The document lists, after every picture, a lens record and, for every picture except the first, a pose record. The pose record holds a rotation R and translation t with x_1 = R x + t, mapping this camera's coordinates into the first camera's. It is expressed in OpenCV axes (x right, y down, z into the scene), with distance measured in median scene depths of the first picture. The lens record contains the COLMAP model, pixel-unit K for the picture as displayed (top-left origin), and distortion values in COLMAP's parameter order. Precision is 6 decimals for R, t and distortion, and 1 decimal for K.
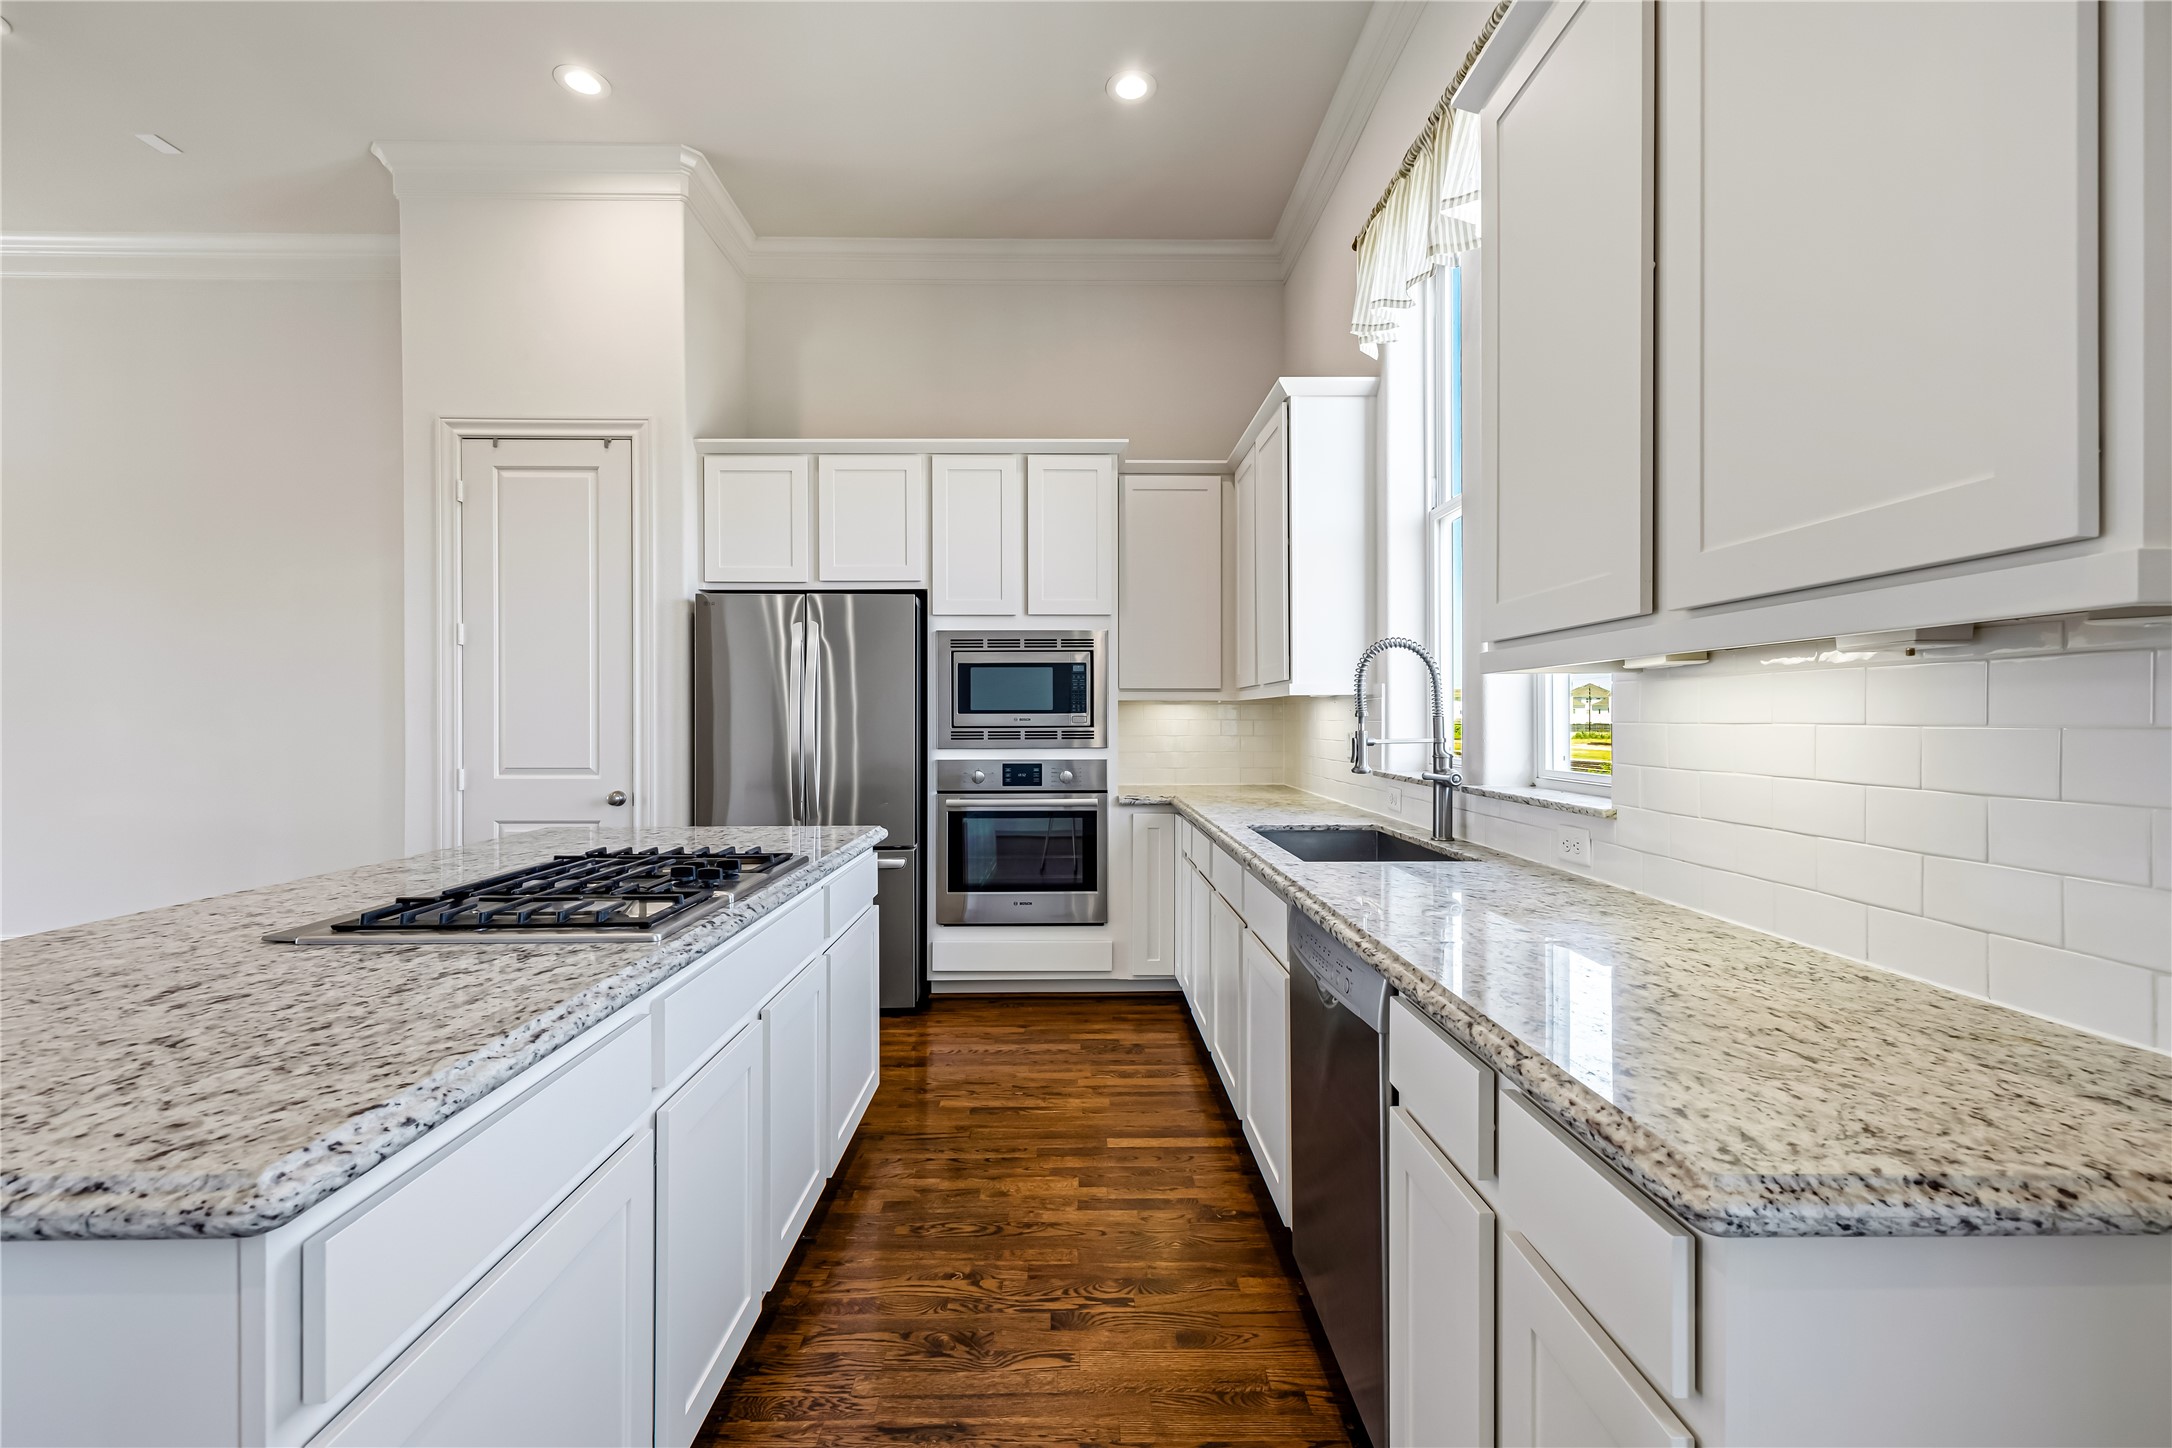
lens RADIAL K [[879.8, 0, 1088.1], [0, 879.8, 722.9], [0, 0, 1]] dist [0.000480, -0.000248]
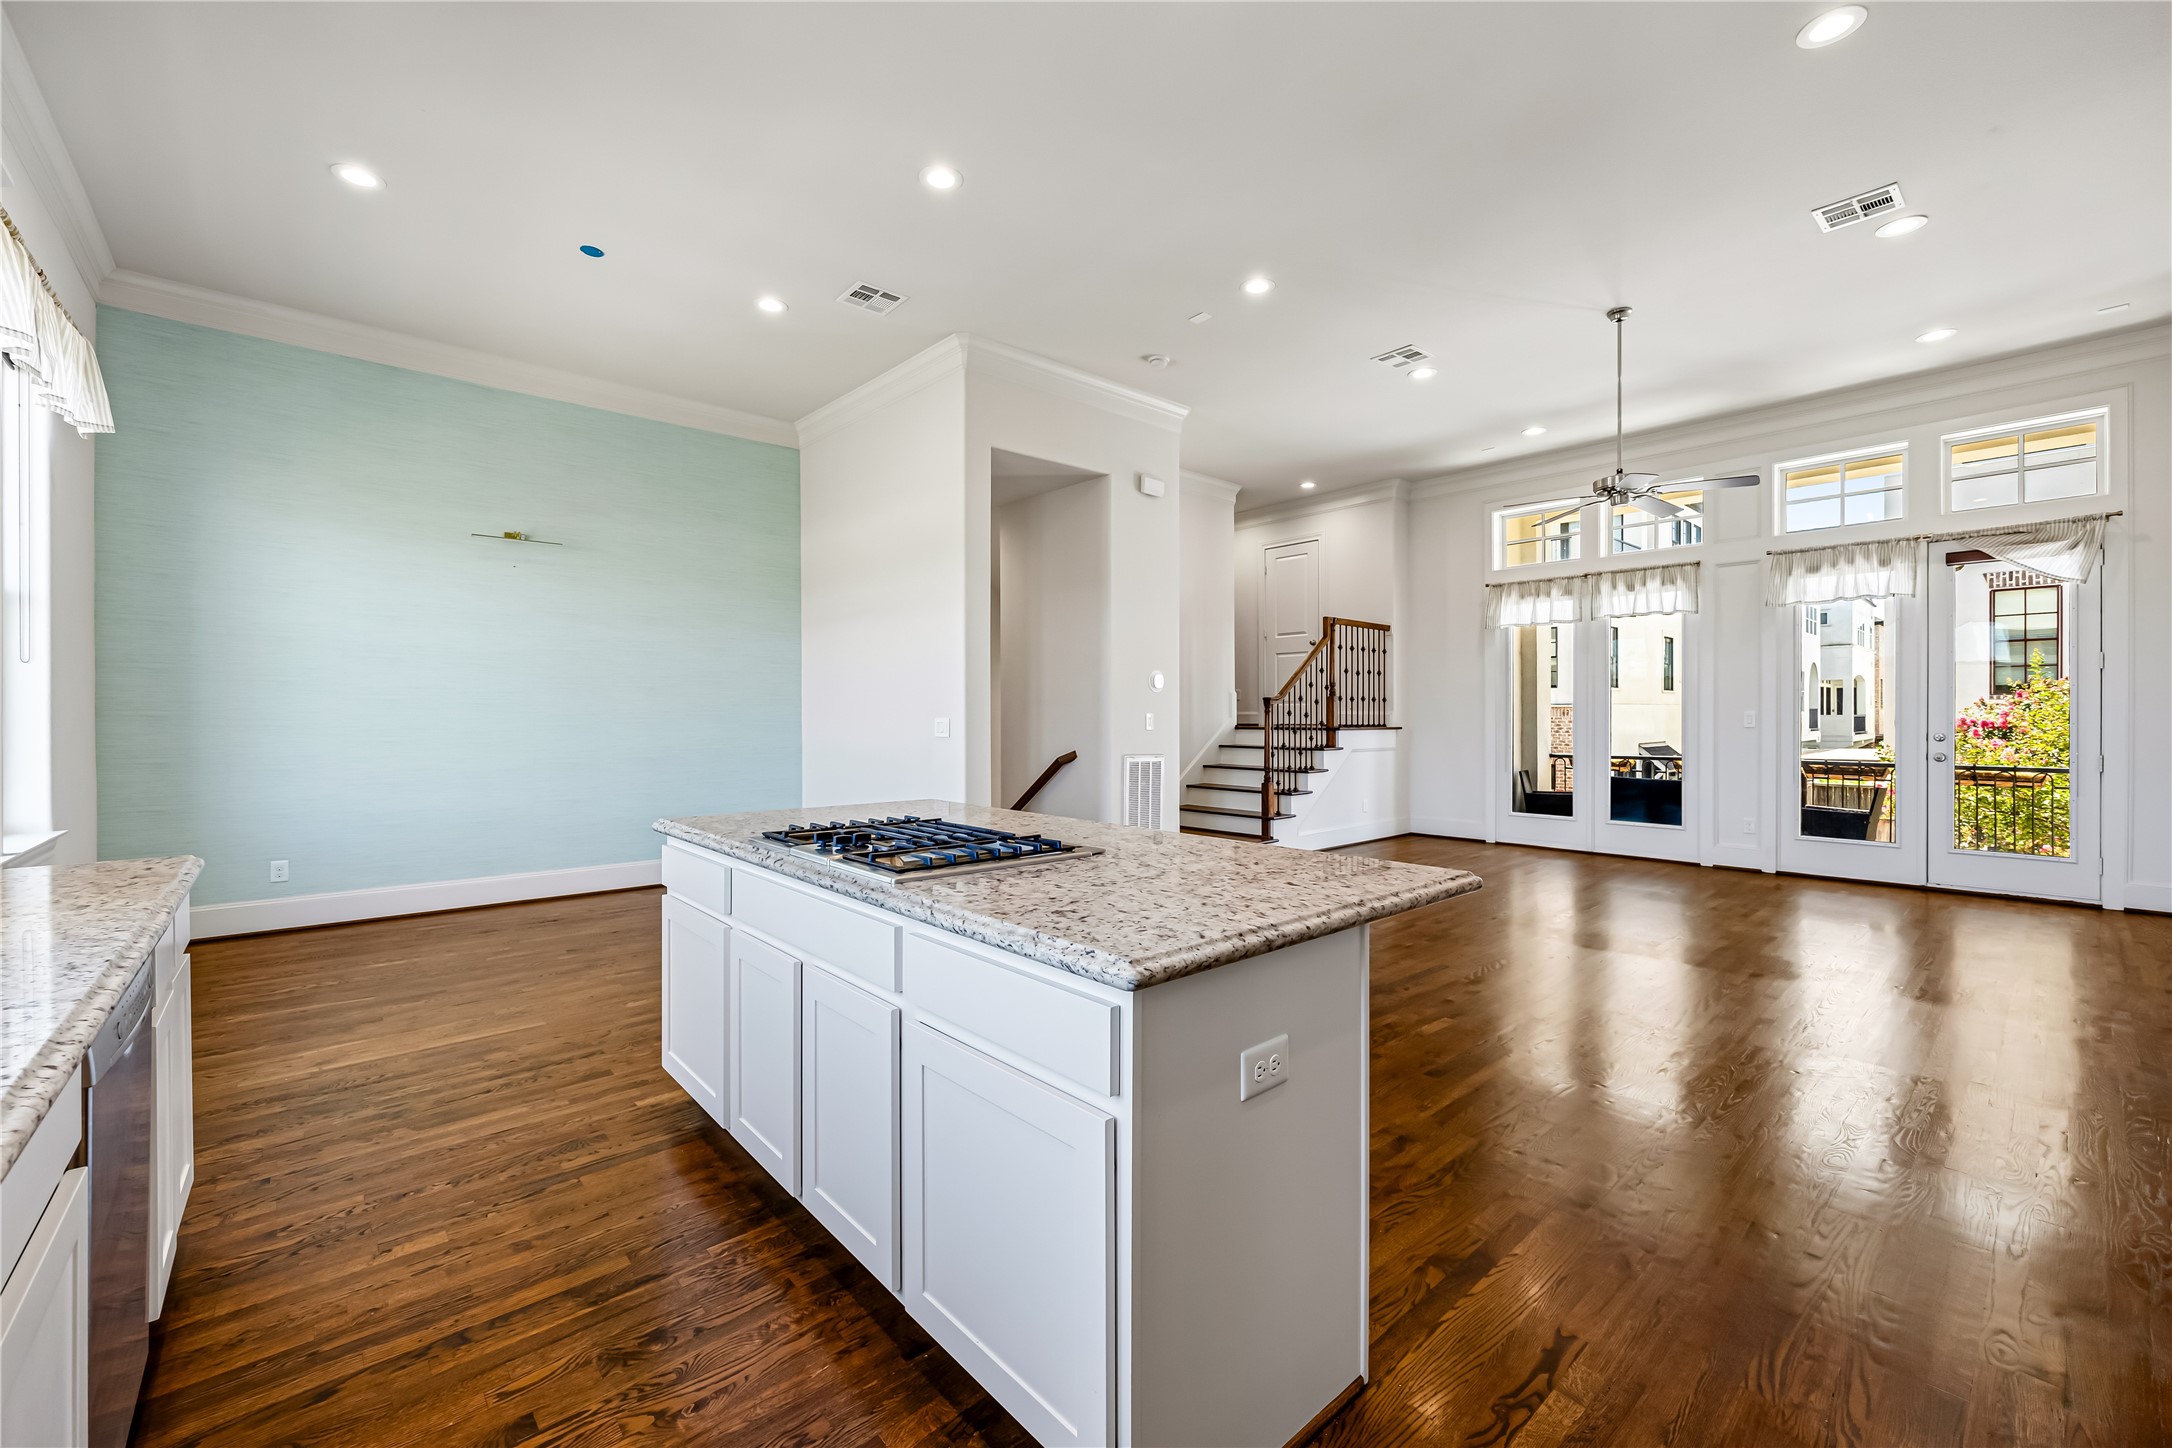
lens RADIAL K [[879.8, 0, 1071.8], [0, 879.8, 714.1], [0, 0, 1]] dist [0.000480, -0.000248]
pose [[-0.765003, 0.001314, -0.644025, 0.053579], [0.001480, 0.999999, 0.000281, -0.003862], [0.644025, -0.000738, -0.765004, 0.975130]]
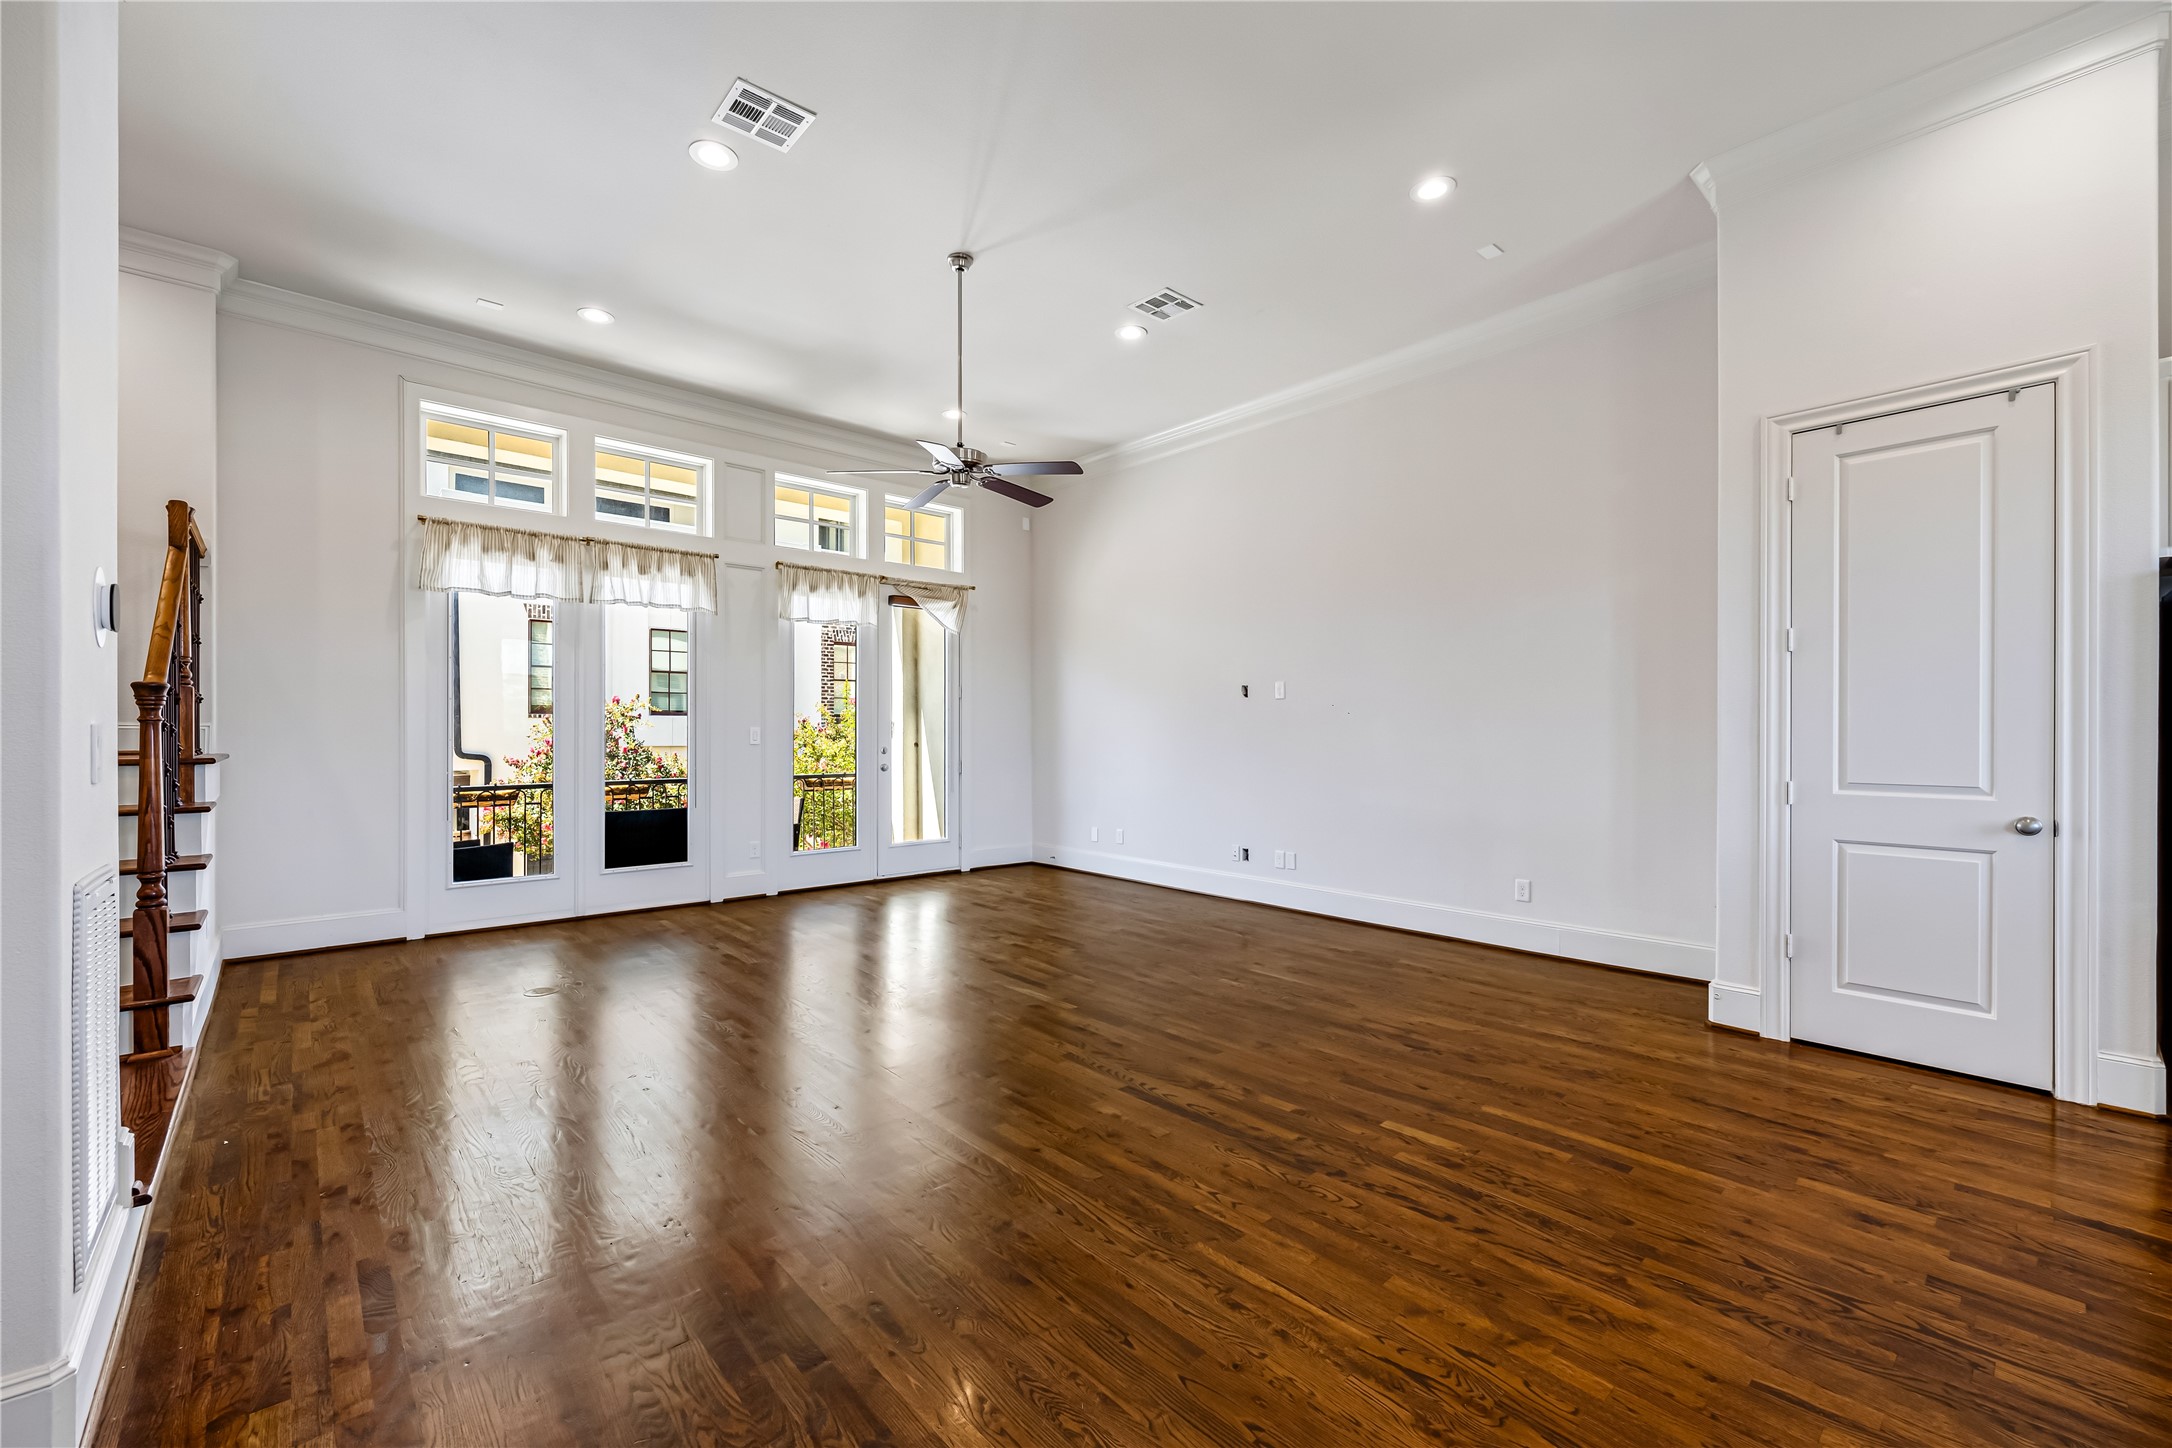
lens RADIAL K [[879.8, 0, 1100.9], [0, 879.8, 734.9], [0, 0, 1]] dist [0.000480, -0.000248]
pose [[0.660346, 0.004835, -0.750946, -0.492101], [-0.001328, 0.999985, 0.005271, -0.002157], [0.750961, -0.002483, 0.660342, -0.190296]]
